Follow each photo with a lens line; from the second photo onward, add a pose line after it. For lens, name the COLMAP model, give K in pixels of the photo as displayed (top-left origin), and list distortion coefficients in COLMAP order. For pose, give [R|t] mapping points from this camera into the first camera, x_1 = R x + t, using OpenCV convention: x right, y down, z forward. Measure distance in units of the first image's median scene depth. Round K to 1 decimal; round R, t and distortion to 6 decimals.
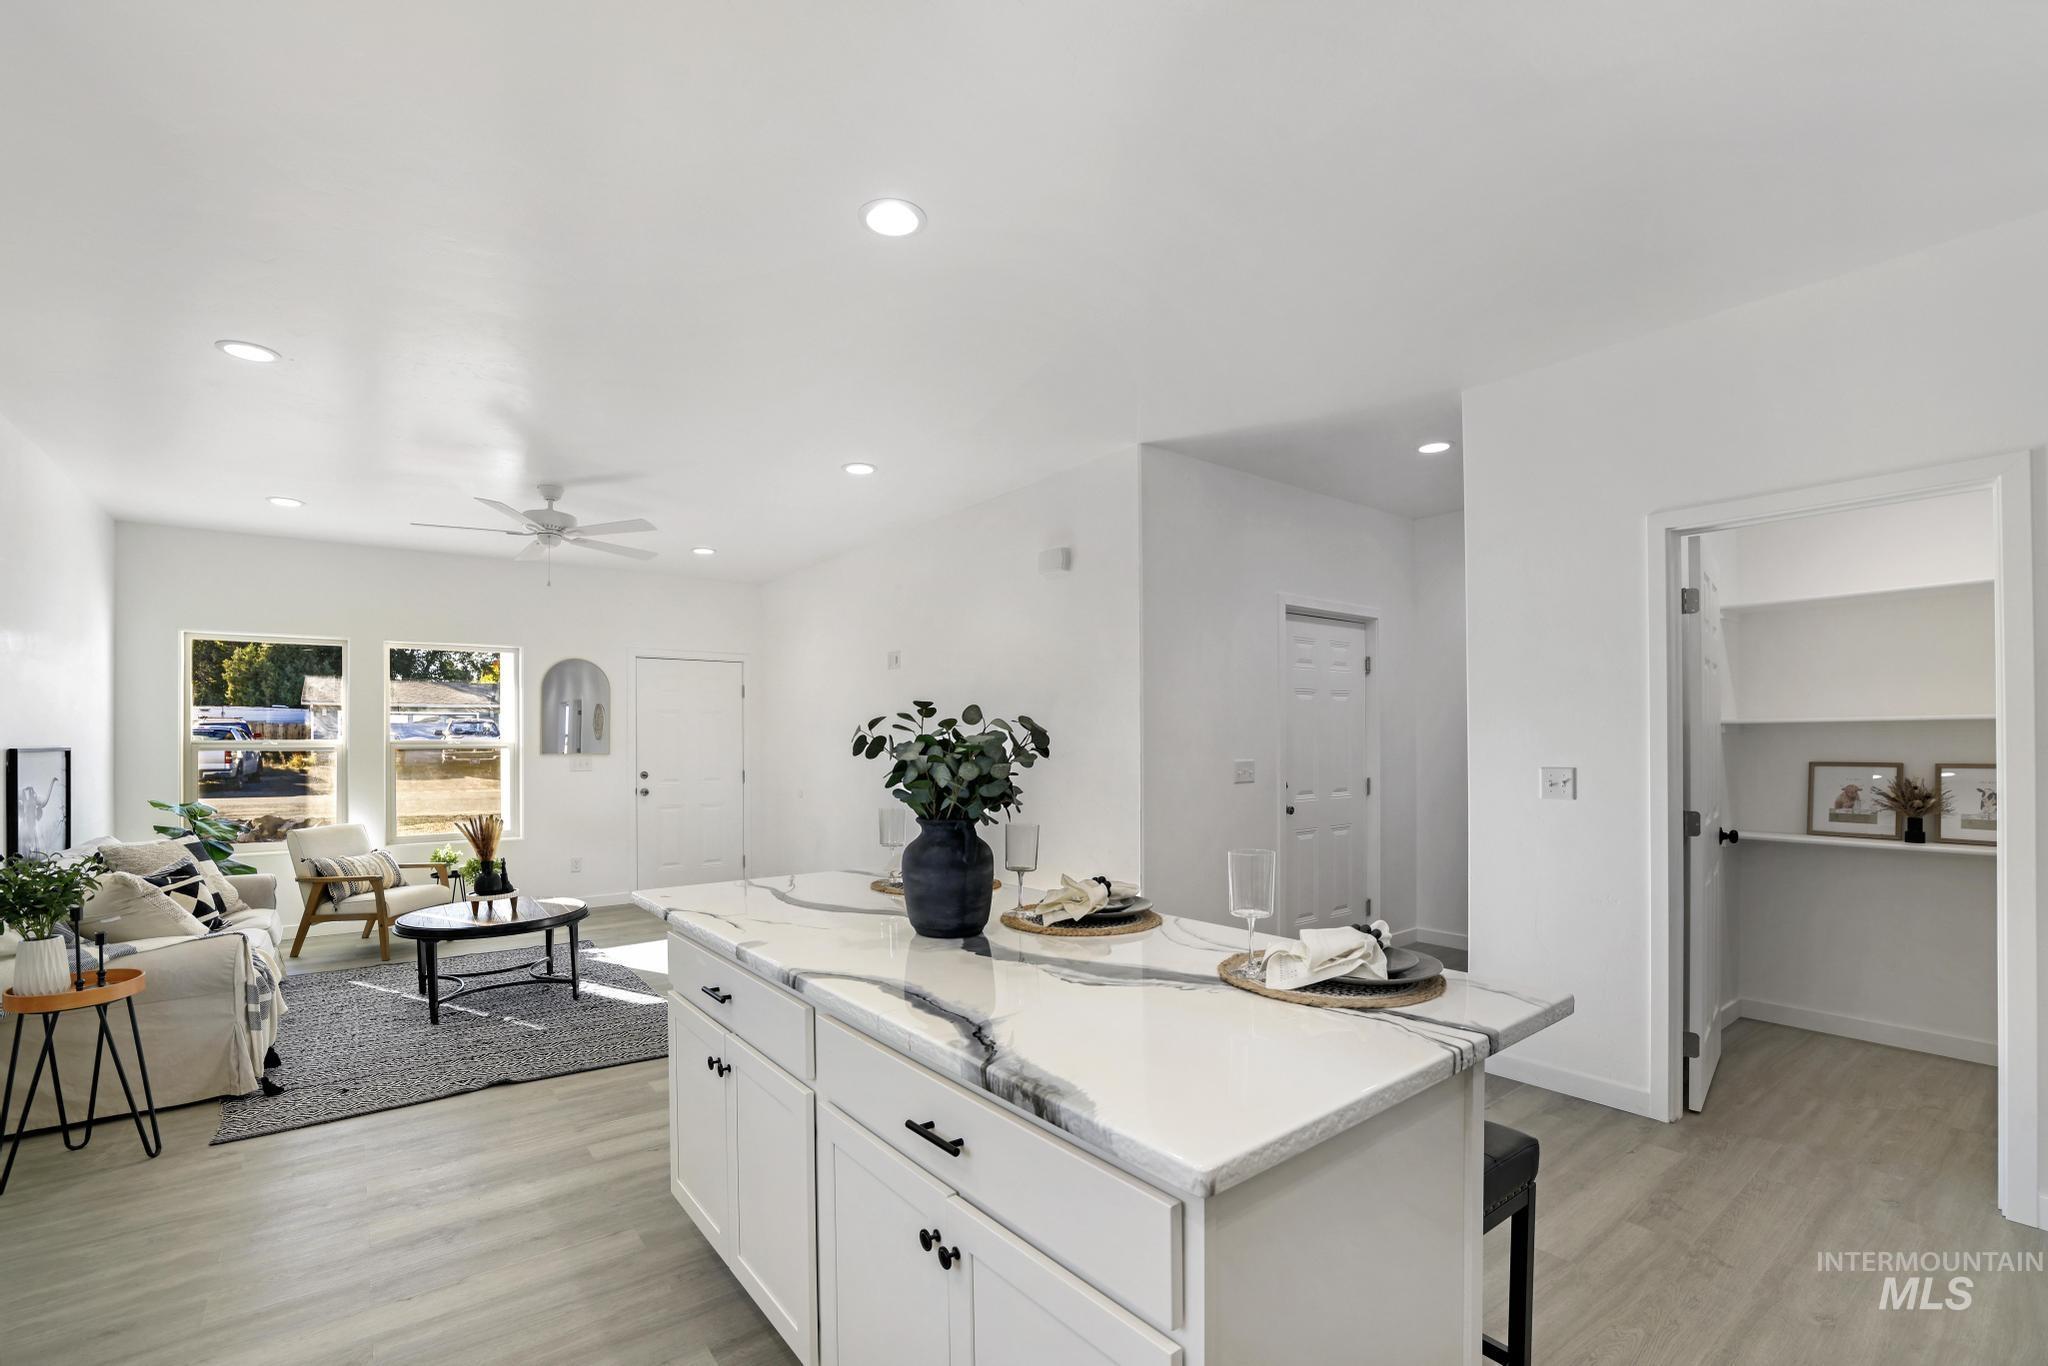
lens RADIAL K [[895.6, 0, 980.5], [0, 895.6, 736.7], [0, 0, 1]] dist [-0.012683, 0.000315]
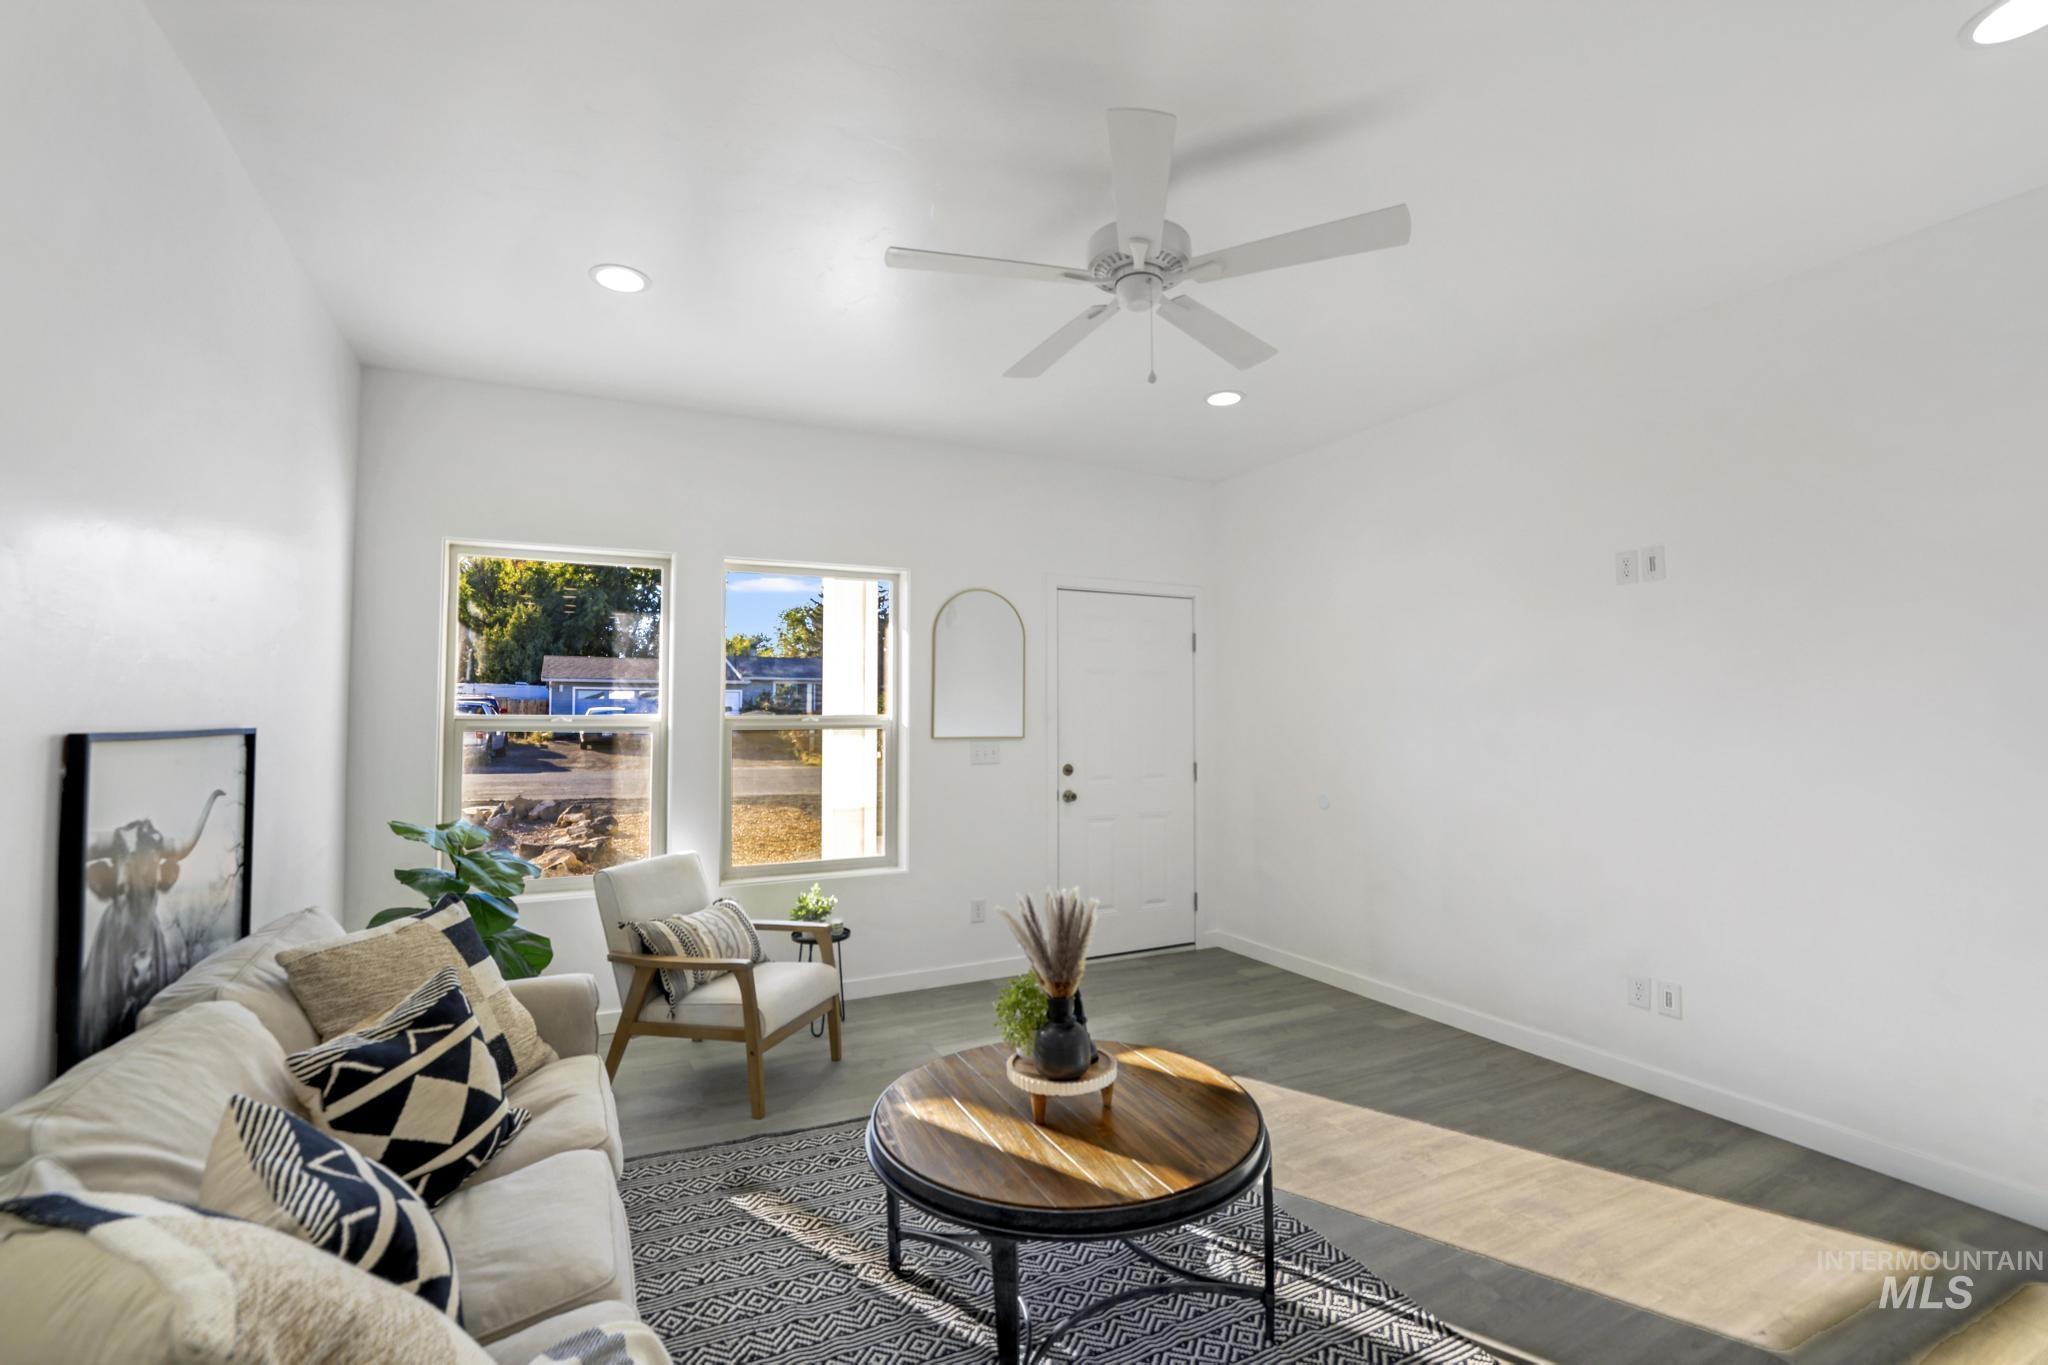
lens RADIAL K [[874.9, 0, 969.4], [0, 874.9, 672.4], [0, 0, 1]] dist [-0.035344, -0.000232]
pose [[0.983046, -0.007997, -0.183186, -0.458282], [-0.000575, 0.998909, -0.046690, 0.002621], [0.183359, 0.046003, 0.981969, 0.507167]]
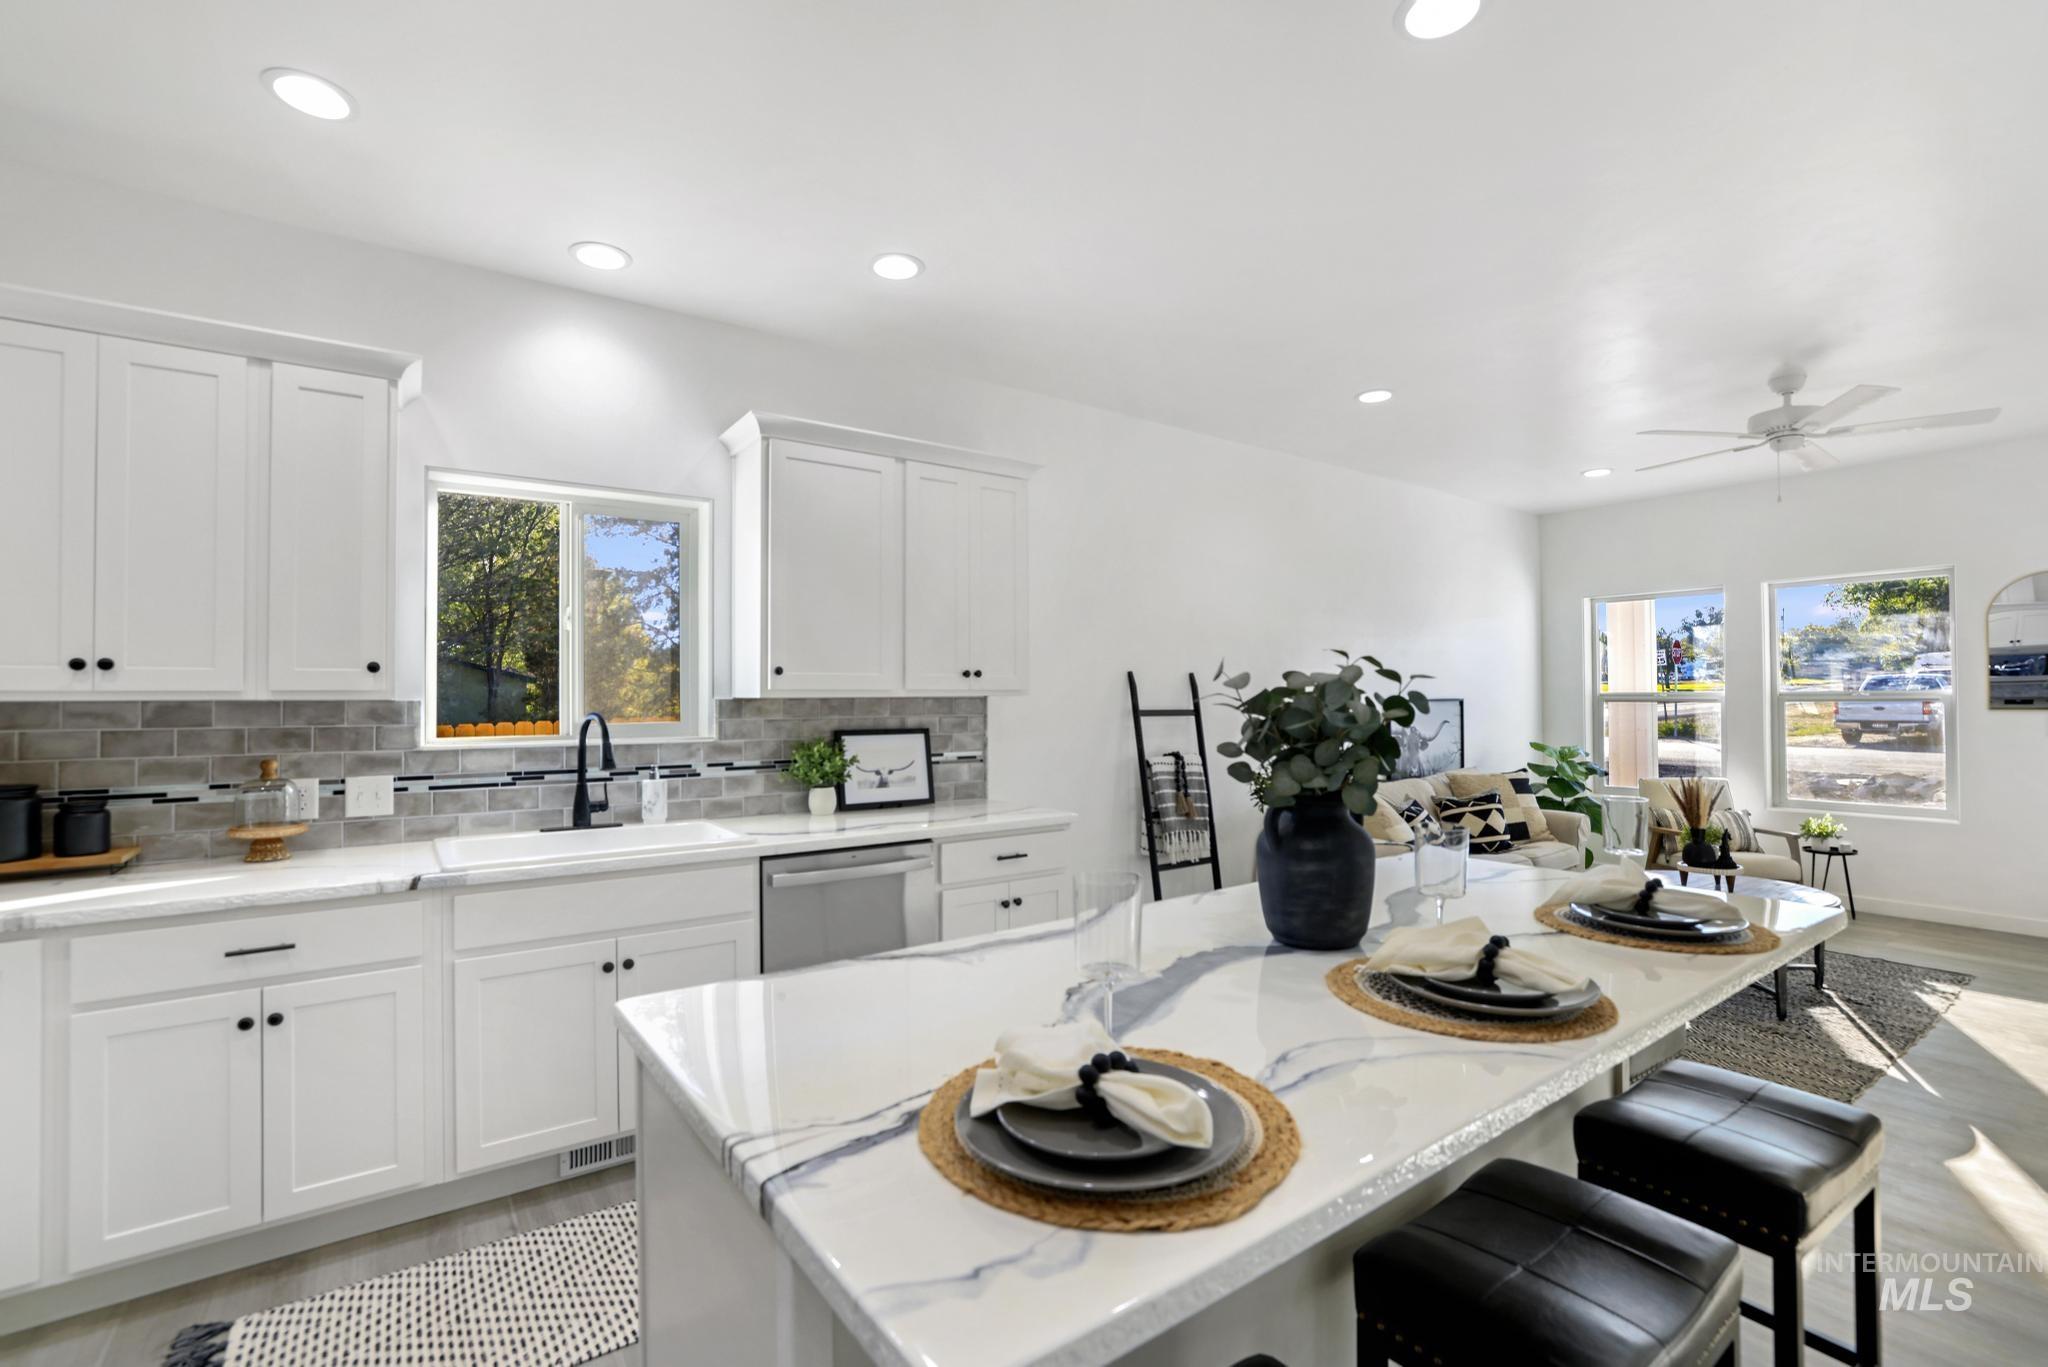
lens RADIAL K [[883.8, 0, 1024.0], [0, 883.8, 683.5], [0, 0, 1]] dist [-0.000075, -0.000048]
pose [[0.010986, -0.010198, -0.999888, 0.279148], [0.007134, 0.999923, -0.010120, -0.000905], [0.999914, -0.007022, 0.011058, 0.276262]]
